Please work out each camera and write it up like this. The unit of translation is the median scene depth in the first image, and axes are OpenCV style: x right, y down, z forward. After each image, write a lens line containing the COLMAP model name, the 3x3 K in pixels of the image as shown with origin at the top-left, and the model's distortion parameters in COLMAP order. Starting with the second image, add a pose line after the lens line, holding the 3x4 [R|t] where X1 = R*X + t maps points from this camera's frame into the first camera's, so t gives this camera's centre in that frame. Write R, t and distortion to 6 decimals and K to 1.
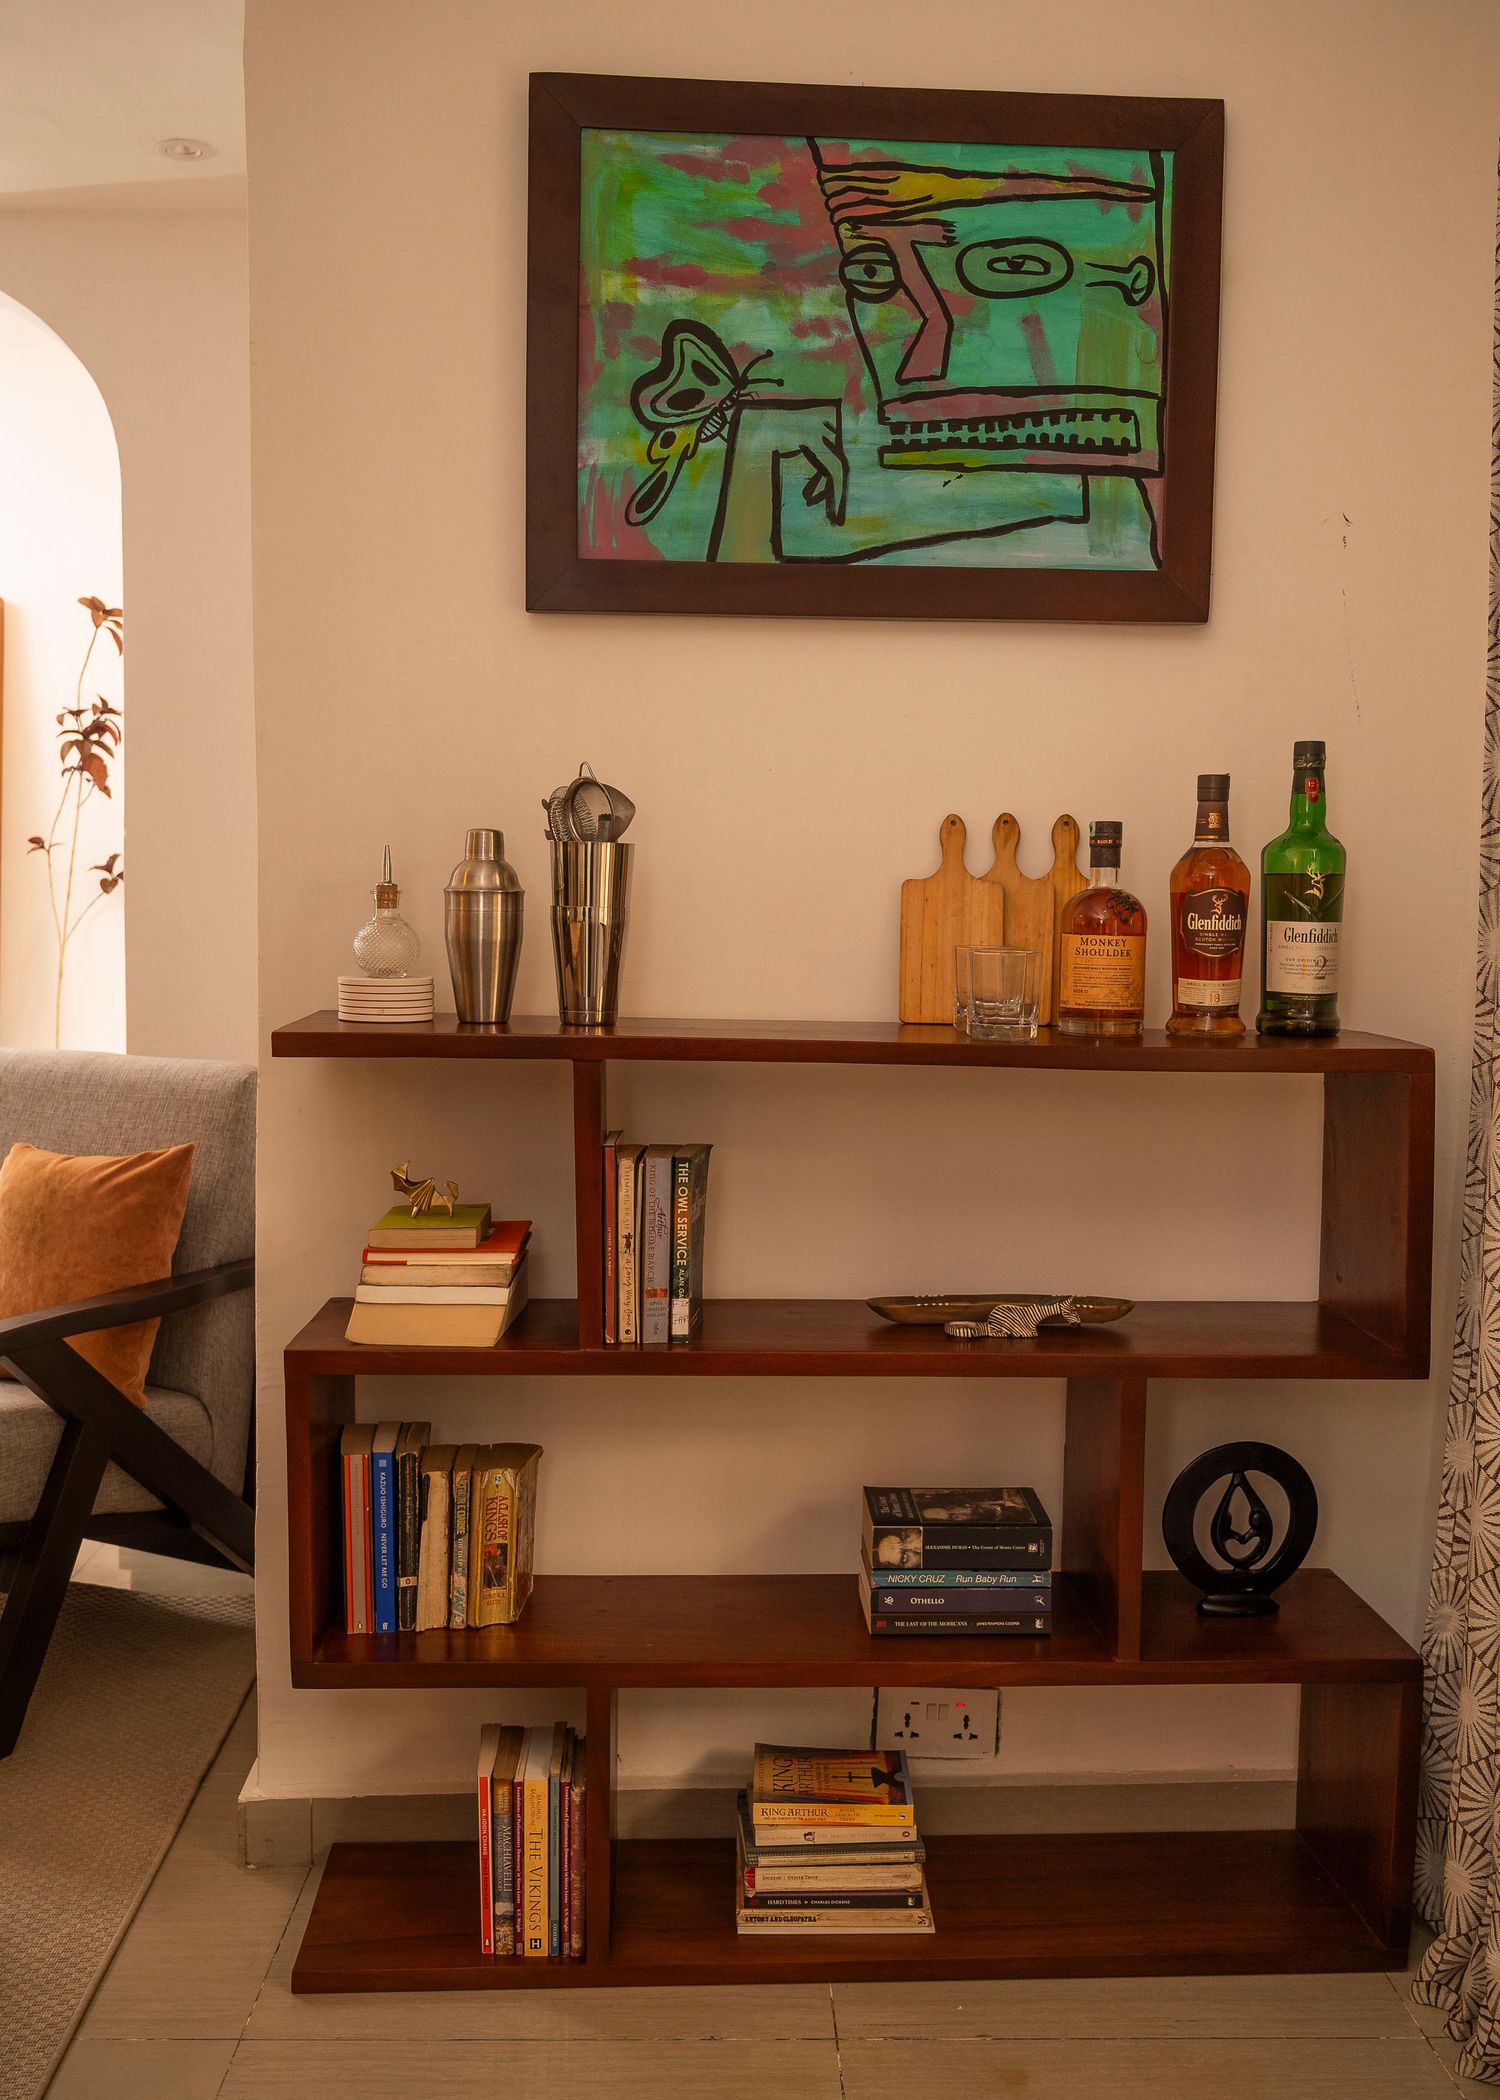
lens RADIAL K [[1890.3, 0, 732.9], [0, 1890.3, 1044.8], [0, 0, 1]] dist [-0.003256, -0.002974]
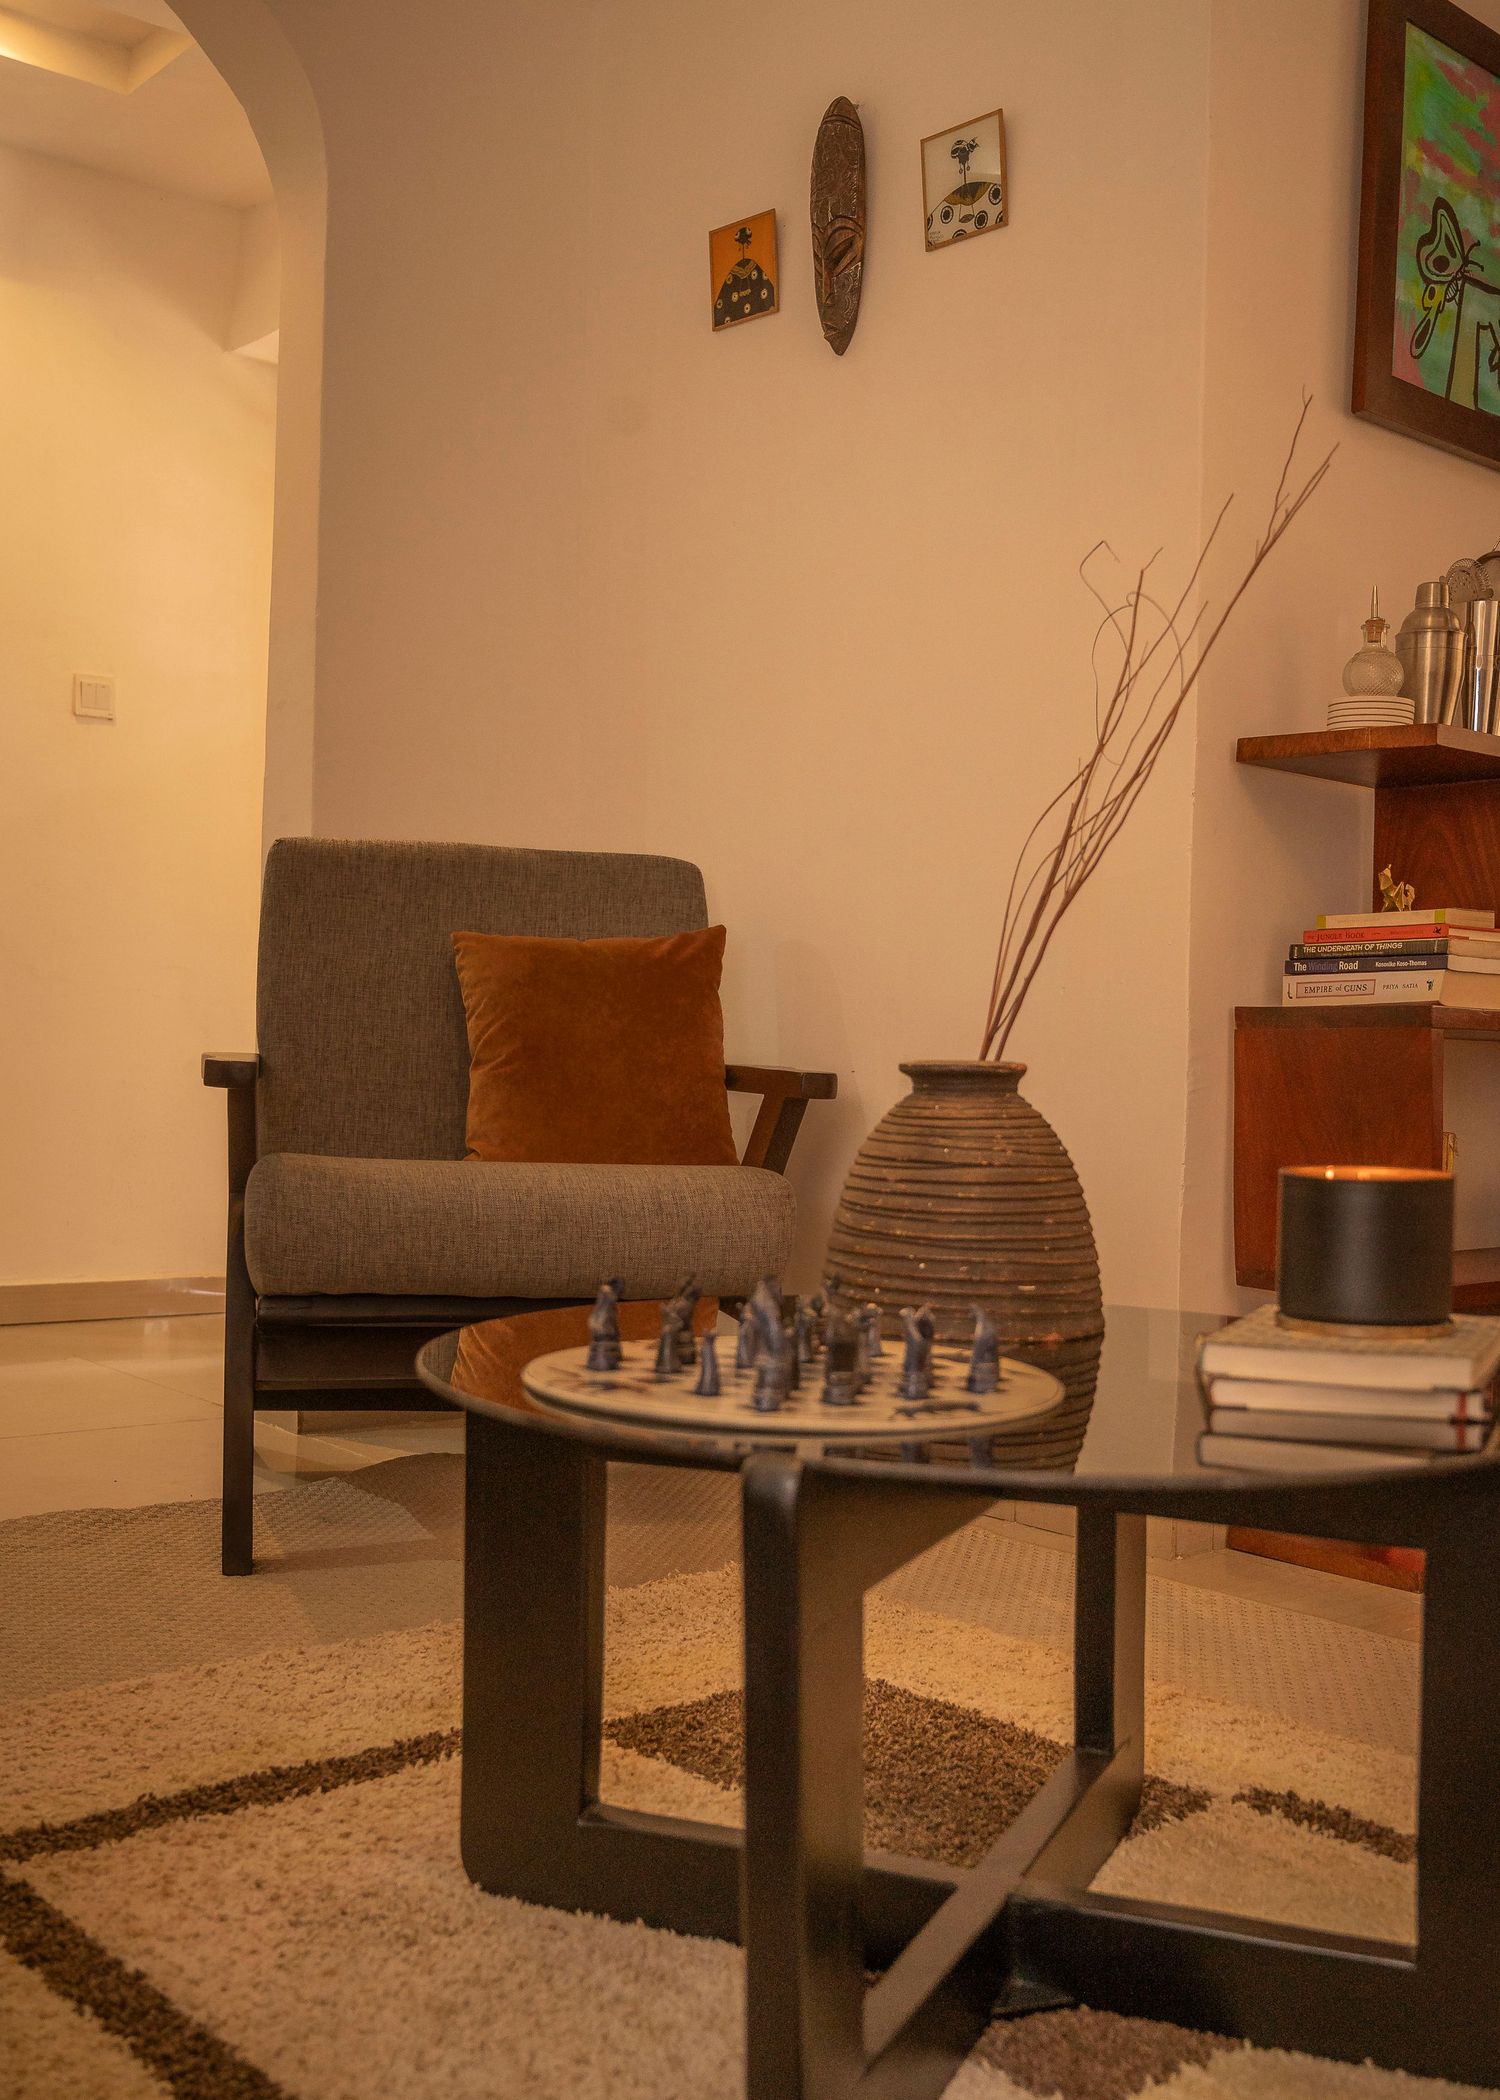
lens RADIAL K [[2137.0, 0, 721.6], [0, 2137.0, 1066.8], [0, 0, 1]] dist [0.003507, 0.000000]
pose [[0.786846, 0.003564, 0.617139, -1.233009], [0.025297, 0.998957, -0.038022, 0.213184], [-0.616631, 0.045530, 0.785935, 0.230650]]
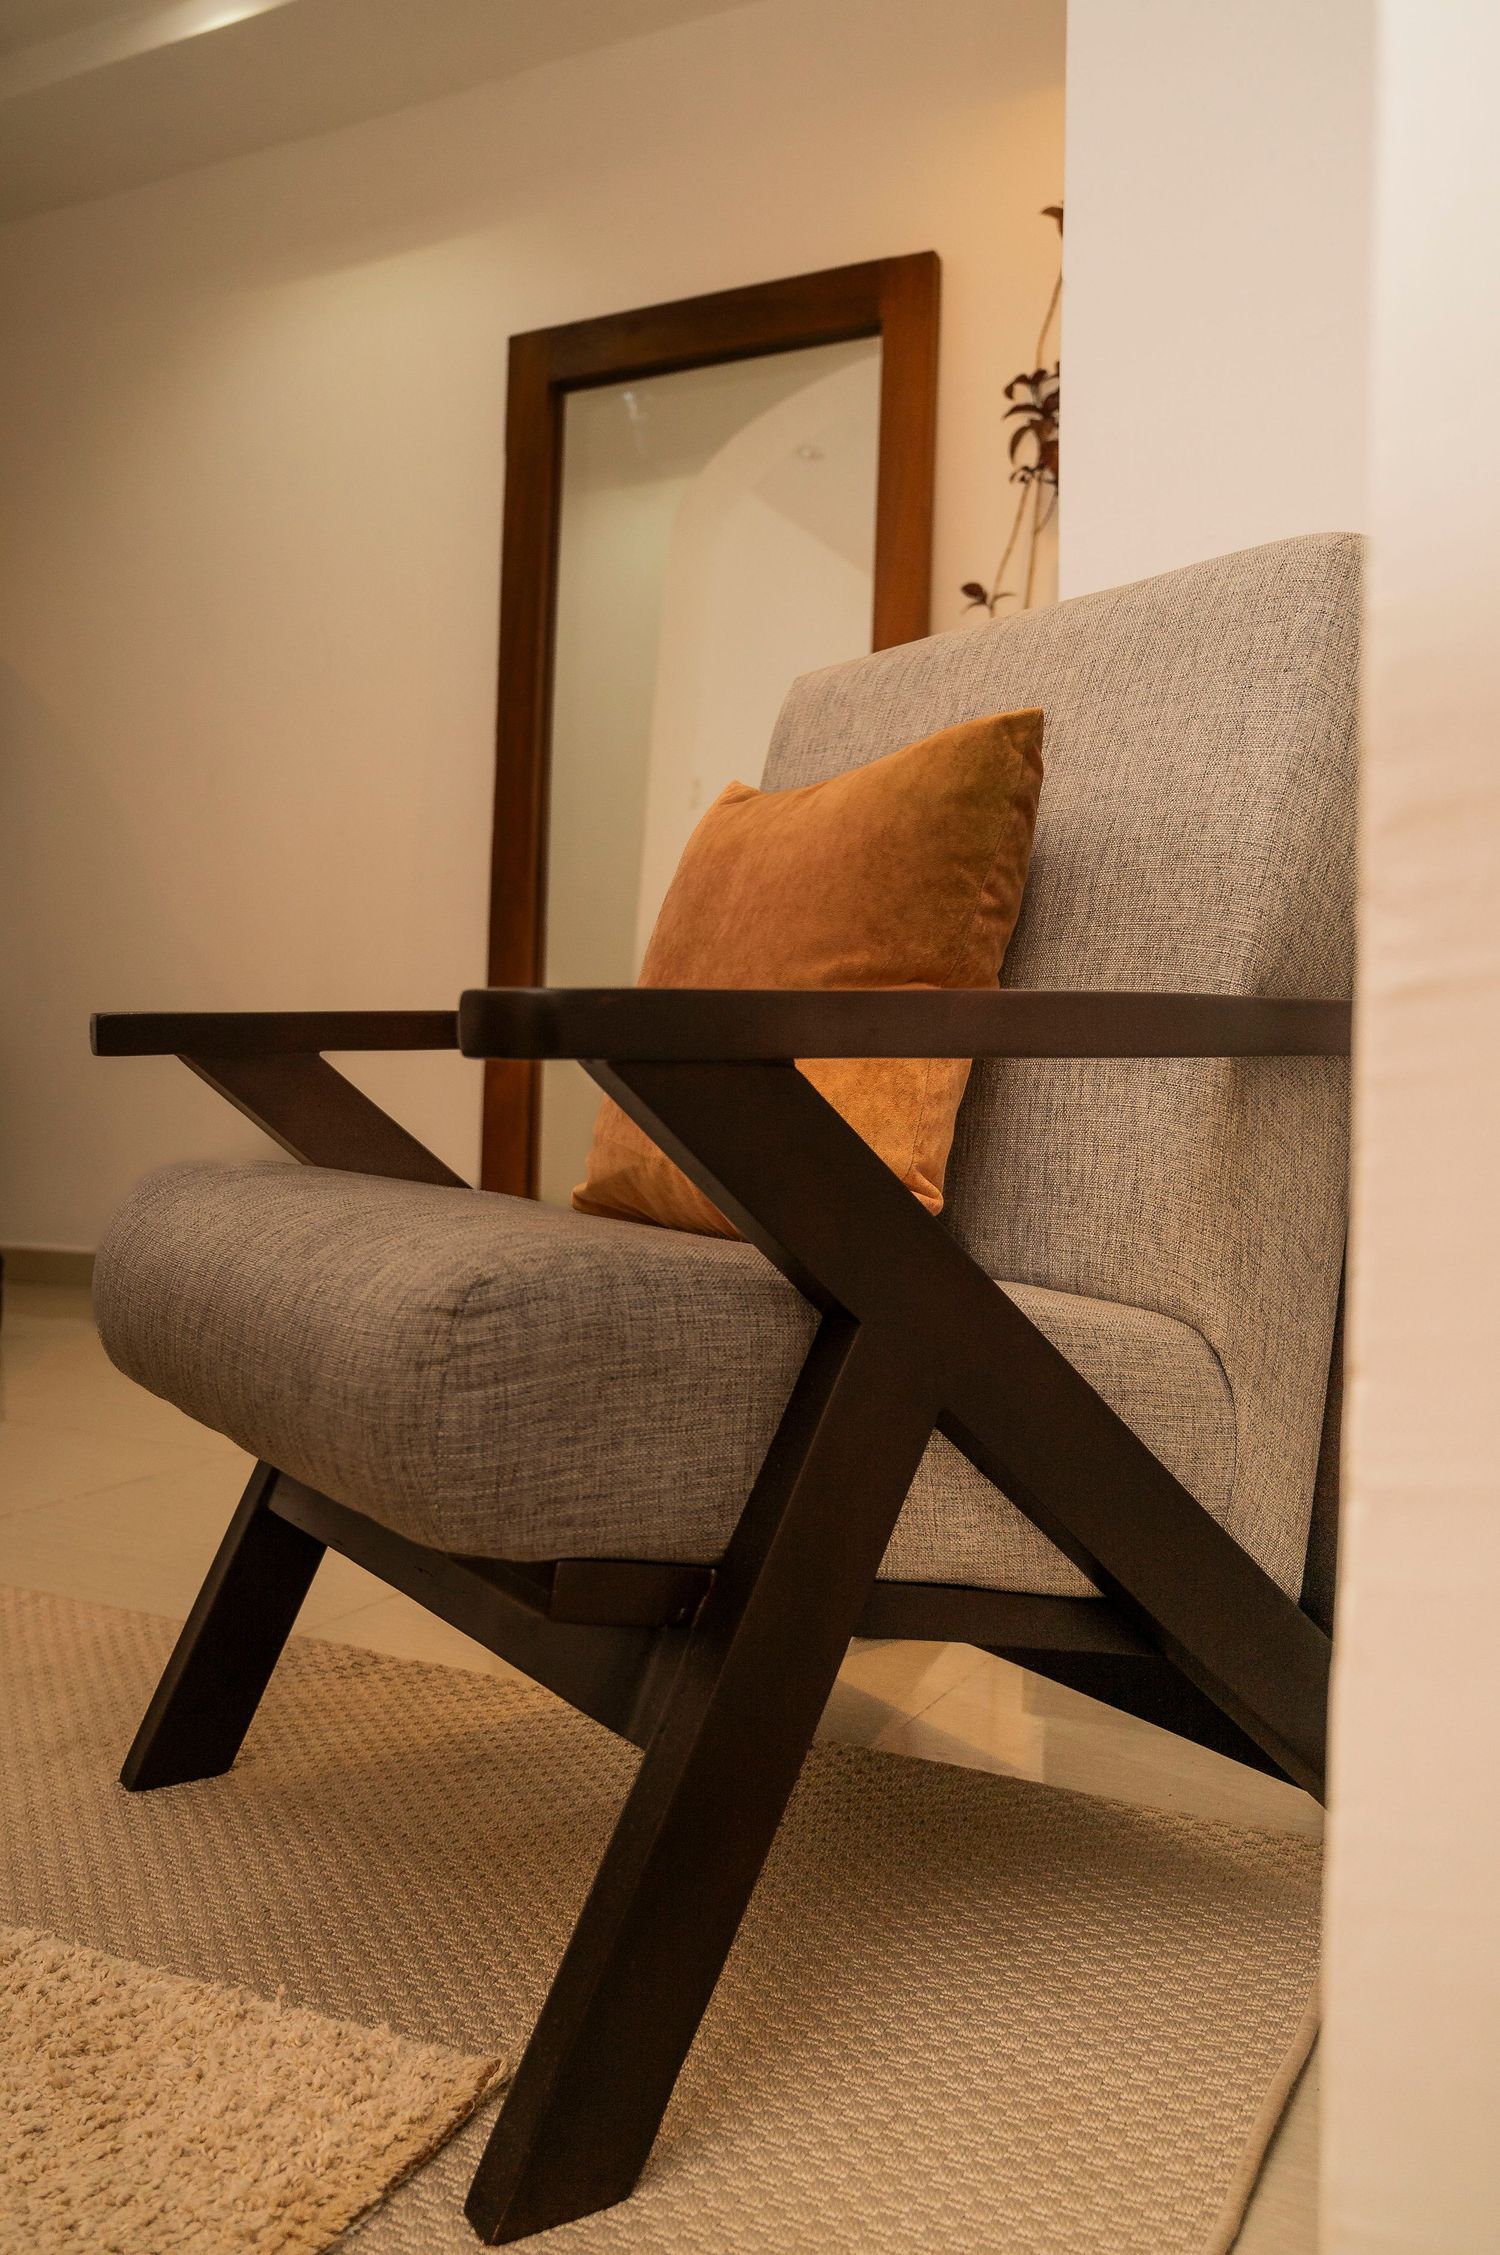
lens RADIAL K [[1887.6, 0, 765.4], [0, 1887.6, 1119.0], [0, 0, 1]] dist [0.028229, -0.000666]
pose [[0.870173, 0.008222, -0.492677, -0.214903], [-0.022945, 0.999452, -0.023847, 0.207764], [0.492211, 0.032055, 0.869885, 0.820480]]
